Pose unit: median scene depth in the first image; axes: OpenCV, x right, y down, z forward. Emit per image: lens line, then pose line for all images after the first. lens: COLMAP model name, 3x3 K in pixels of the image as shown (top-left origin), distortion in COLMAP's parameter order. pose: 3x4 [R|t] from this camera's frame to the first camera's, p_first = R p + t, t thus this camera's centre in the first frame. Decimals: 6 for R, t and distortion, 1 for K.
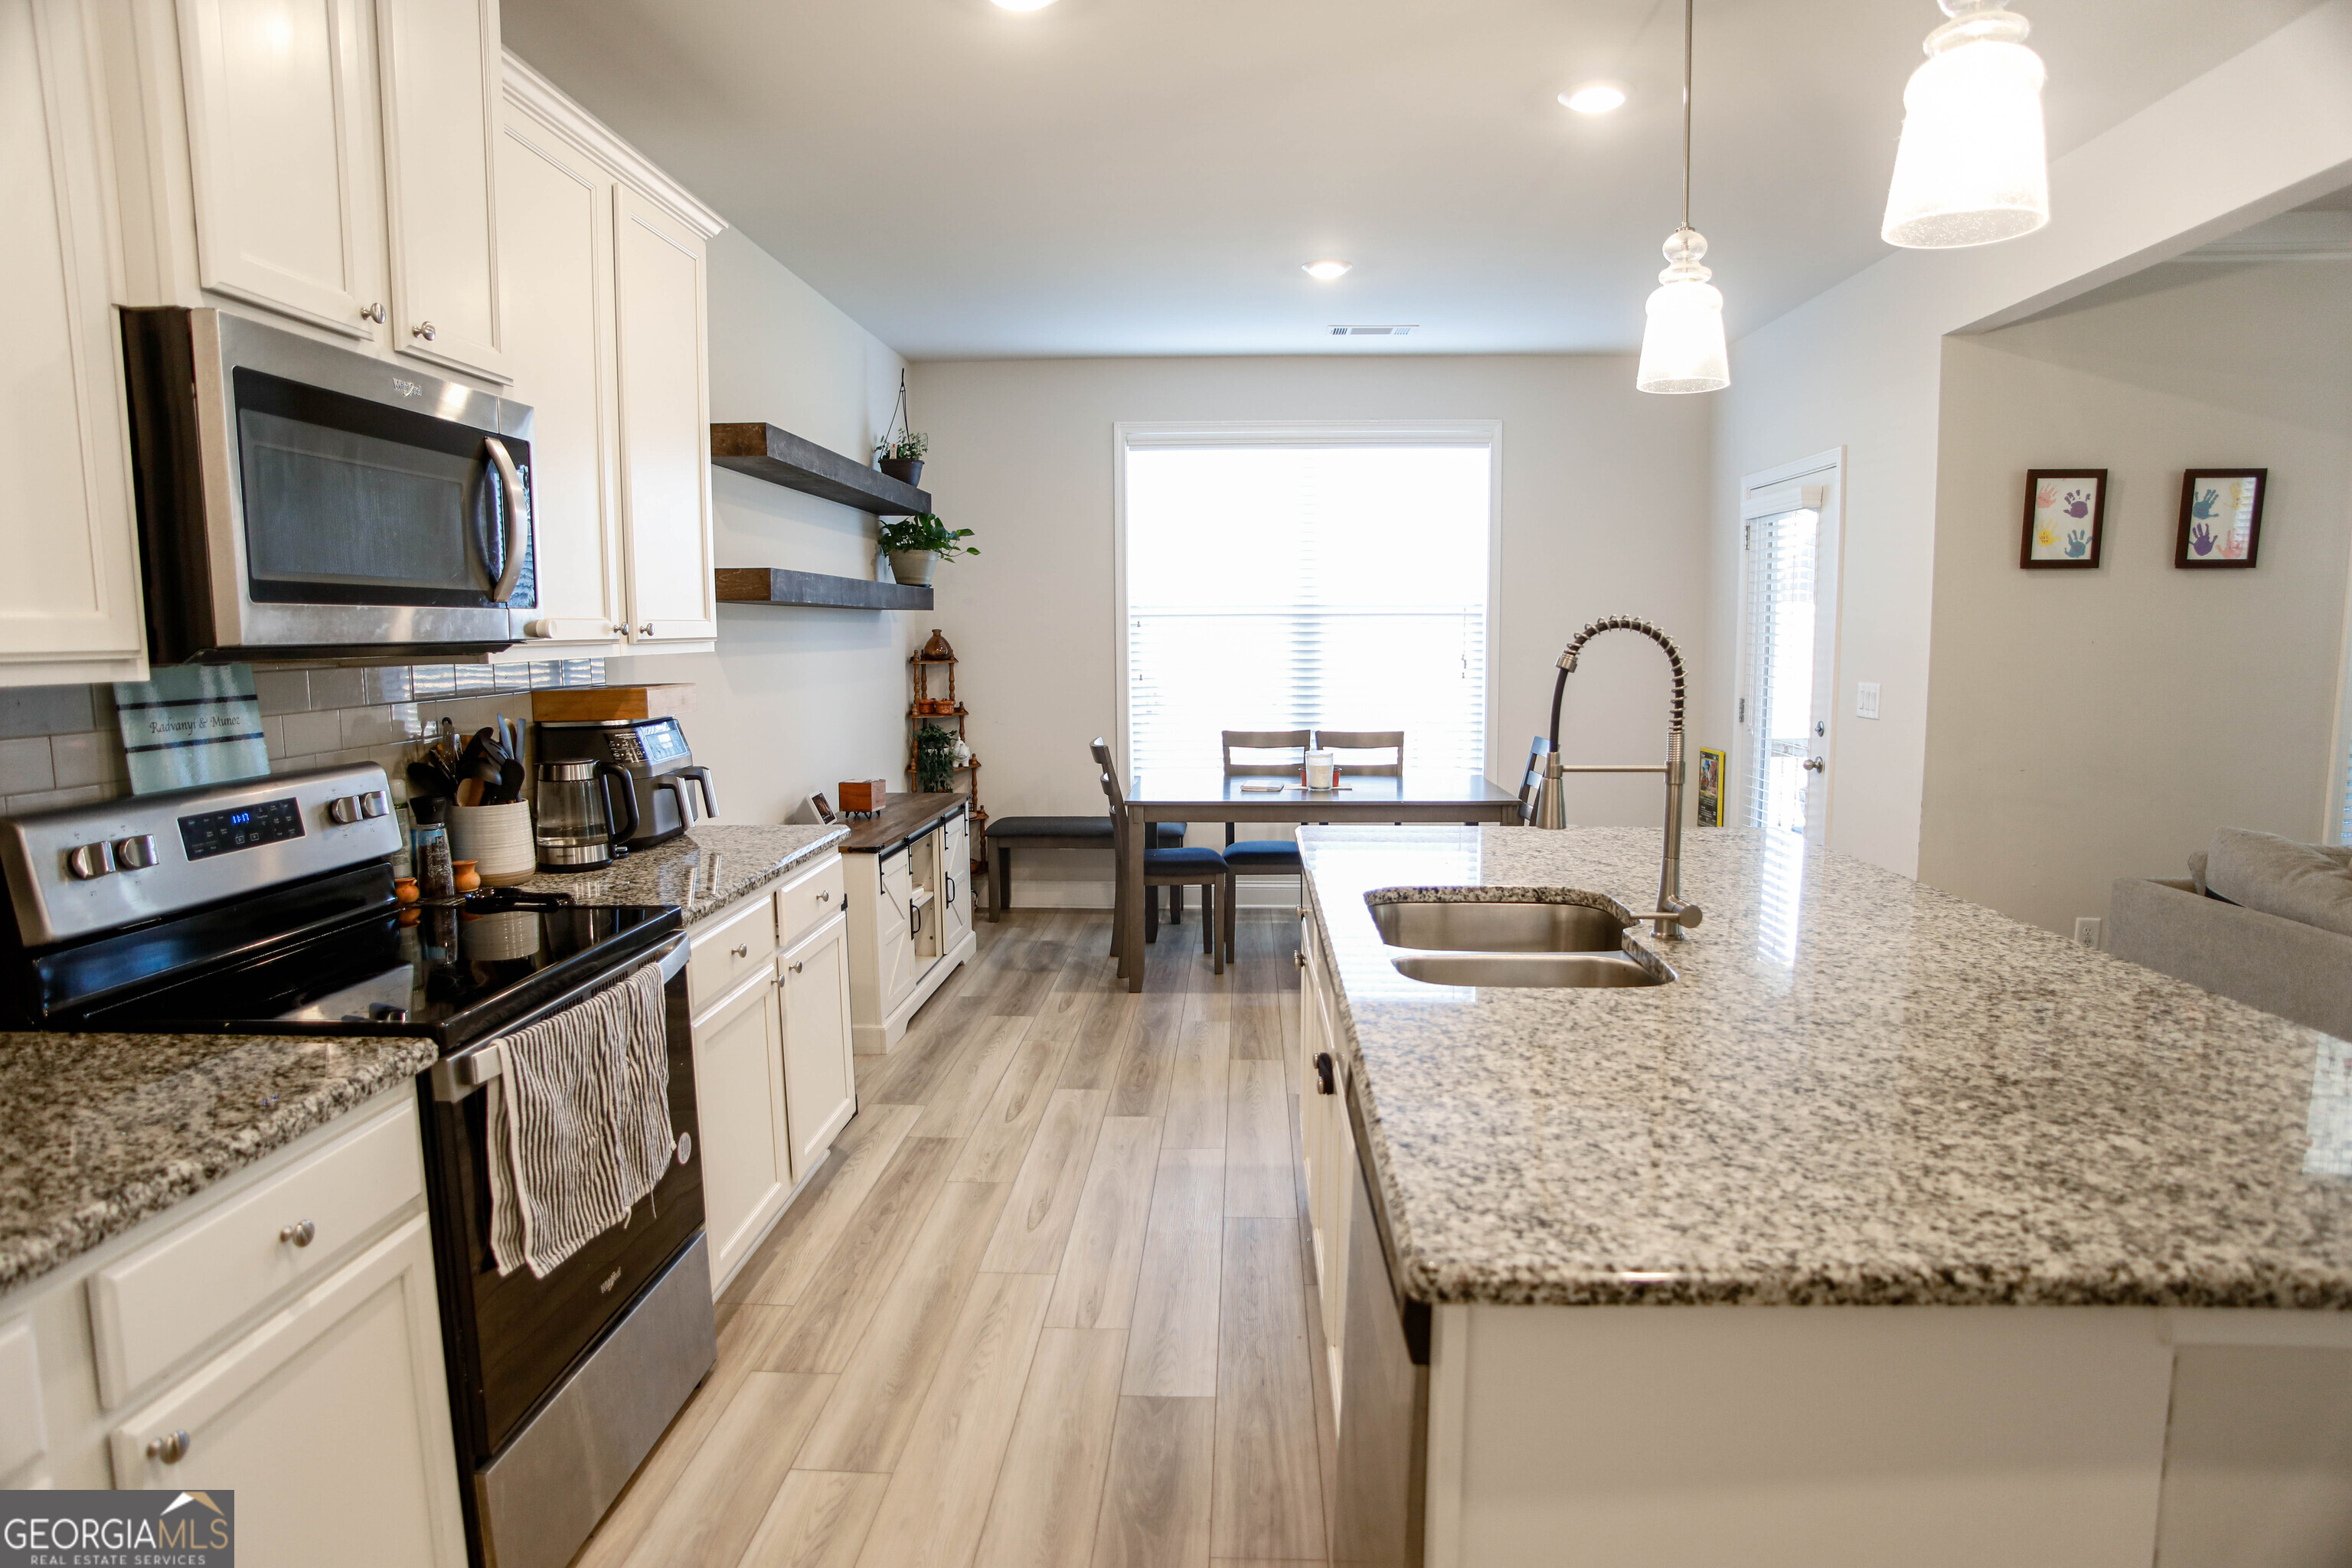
lens RADIAL K [[1344.0, 0, 1176.0], [0, 1344.0, 784.0], [0, 0, 1]] dist [-0.107652, 0.074504]
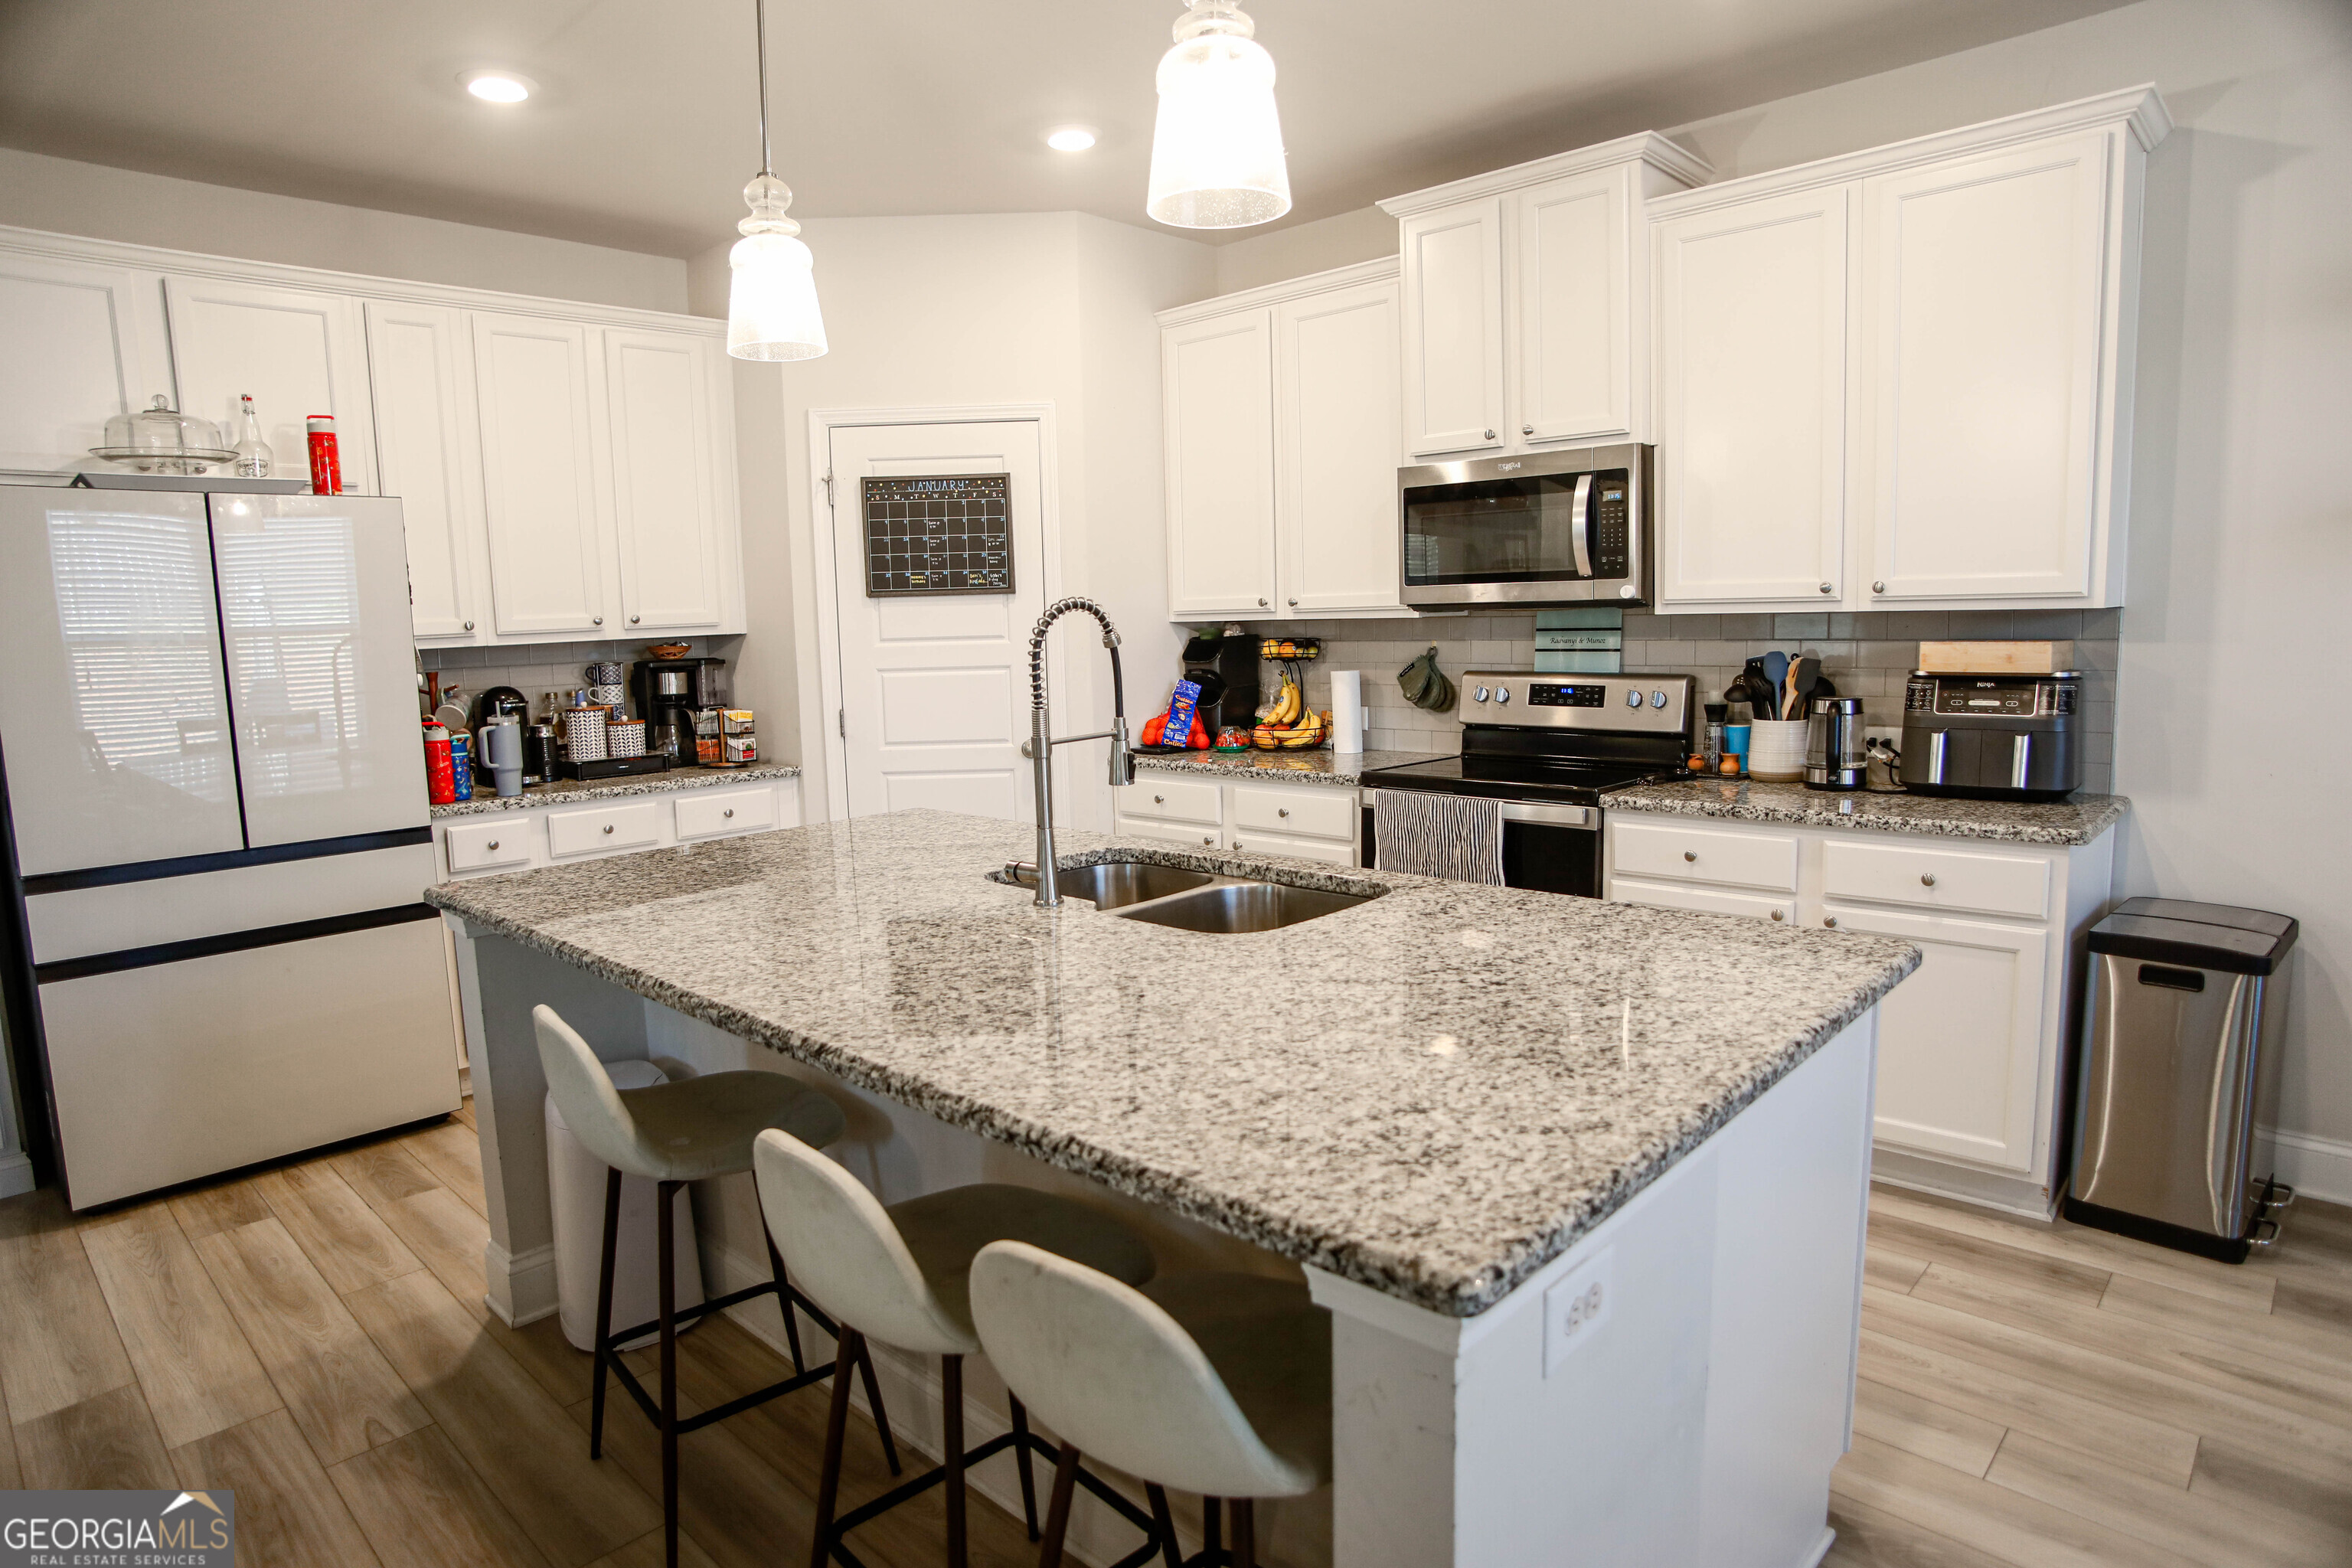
lens RADIAL K [[1344.0, 0, 1176.0], [0, 1344.0, 784.0], [0, 0, 1]] dist [-0.107652, 0.074504]
pose [[-0.652894, 0.139323, -0.744525, 1.071757], [-0.037765, 0.975728, 0.215705, -0.226403], [0.756507, 0.168950, -0.631786, 1.709722]]
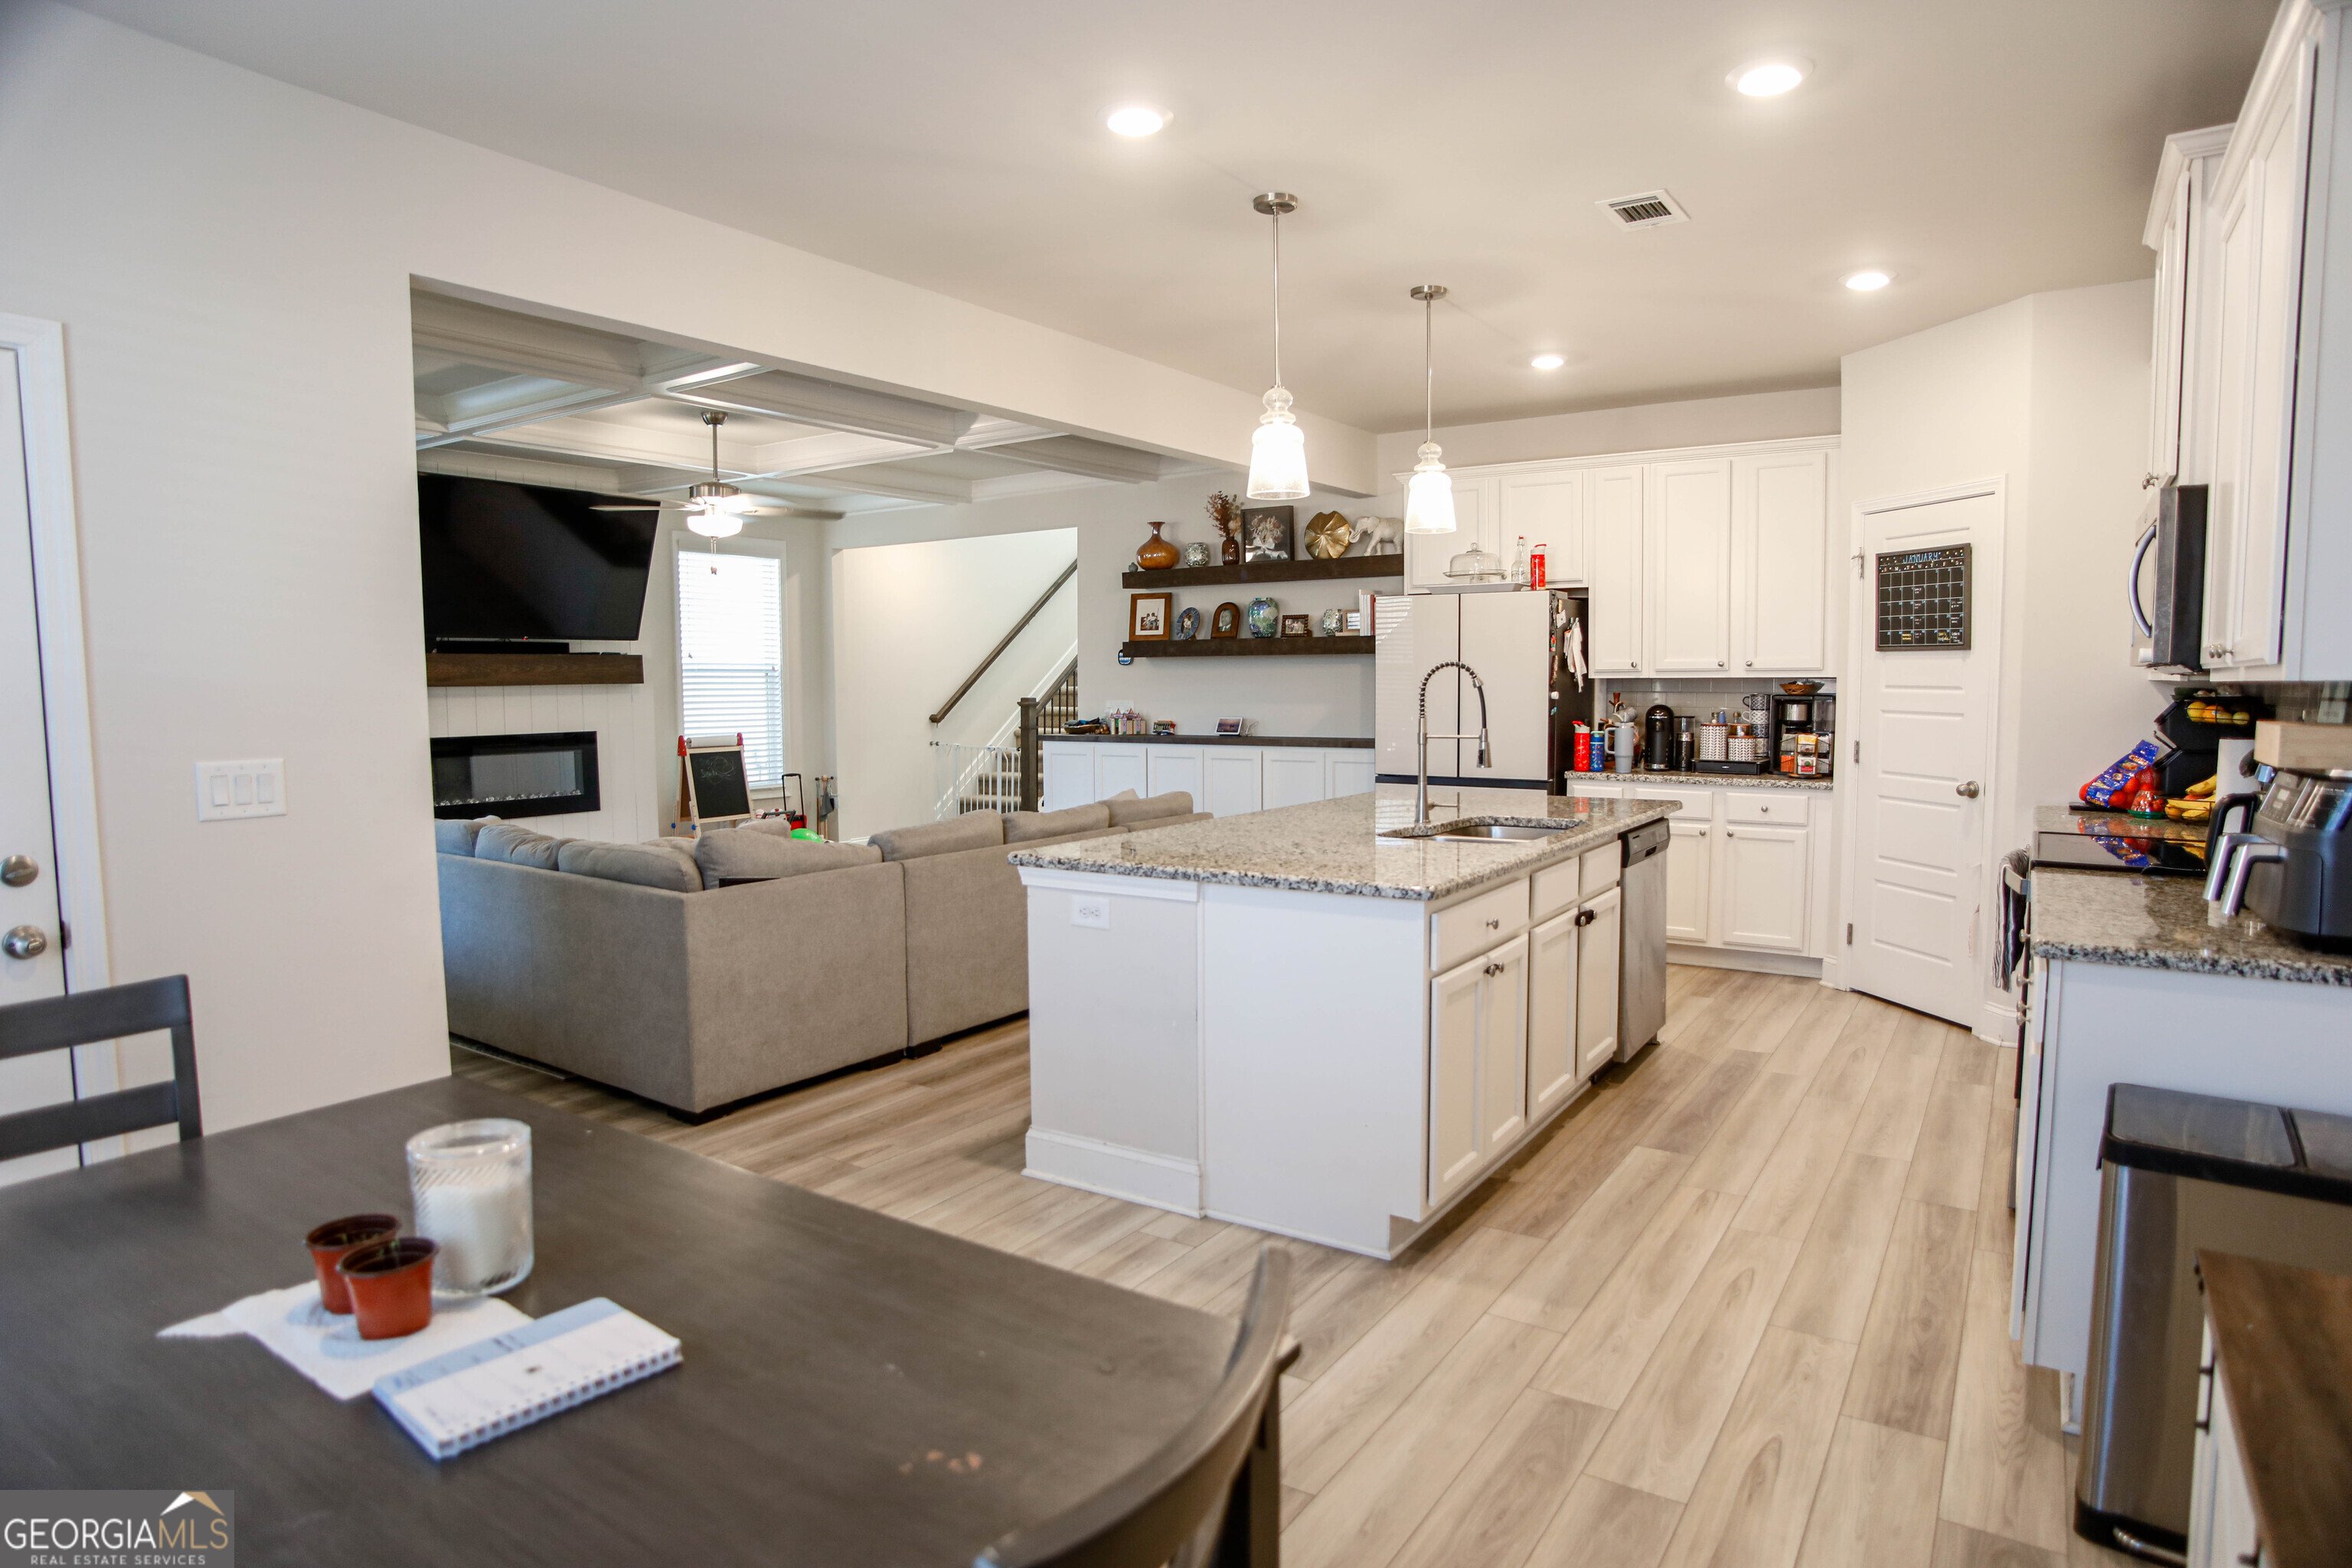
lens RADIAL K [[1344.0, 0, 1176.0], [0, 1344.0, 784.0], [0, 0, 1]] dist [-0.107652, 0.074504]
pose [[-0.857590, -0.012697, 0.514177, -0.338147], [0.082165, 0.983474, 0.161329, -0.306831], [-0.507728, 0.180601, -0.842375, 2.806077]]
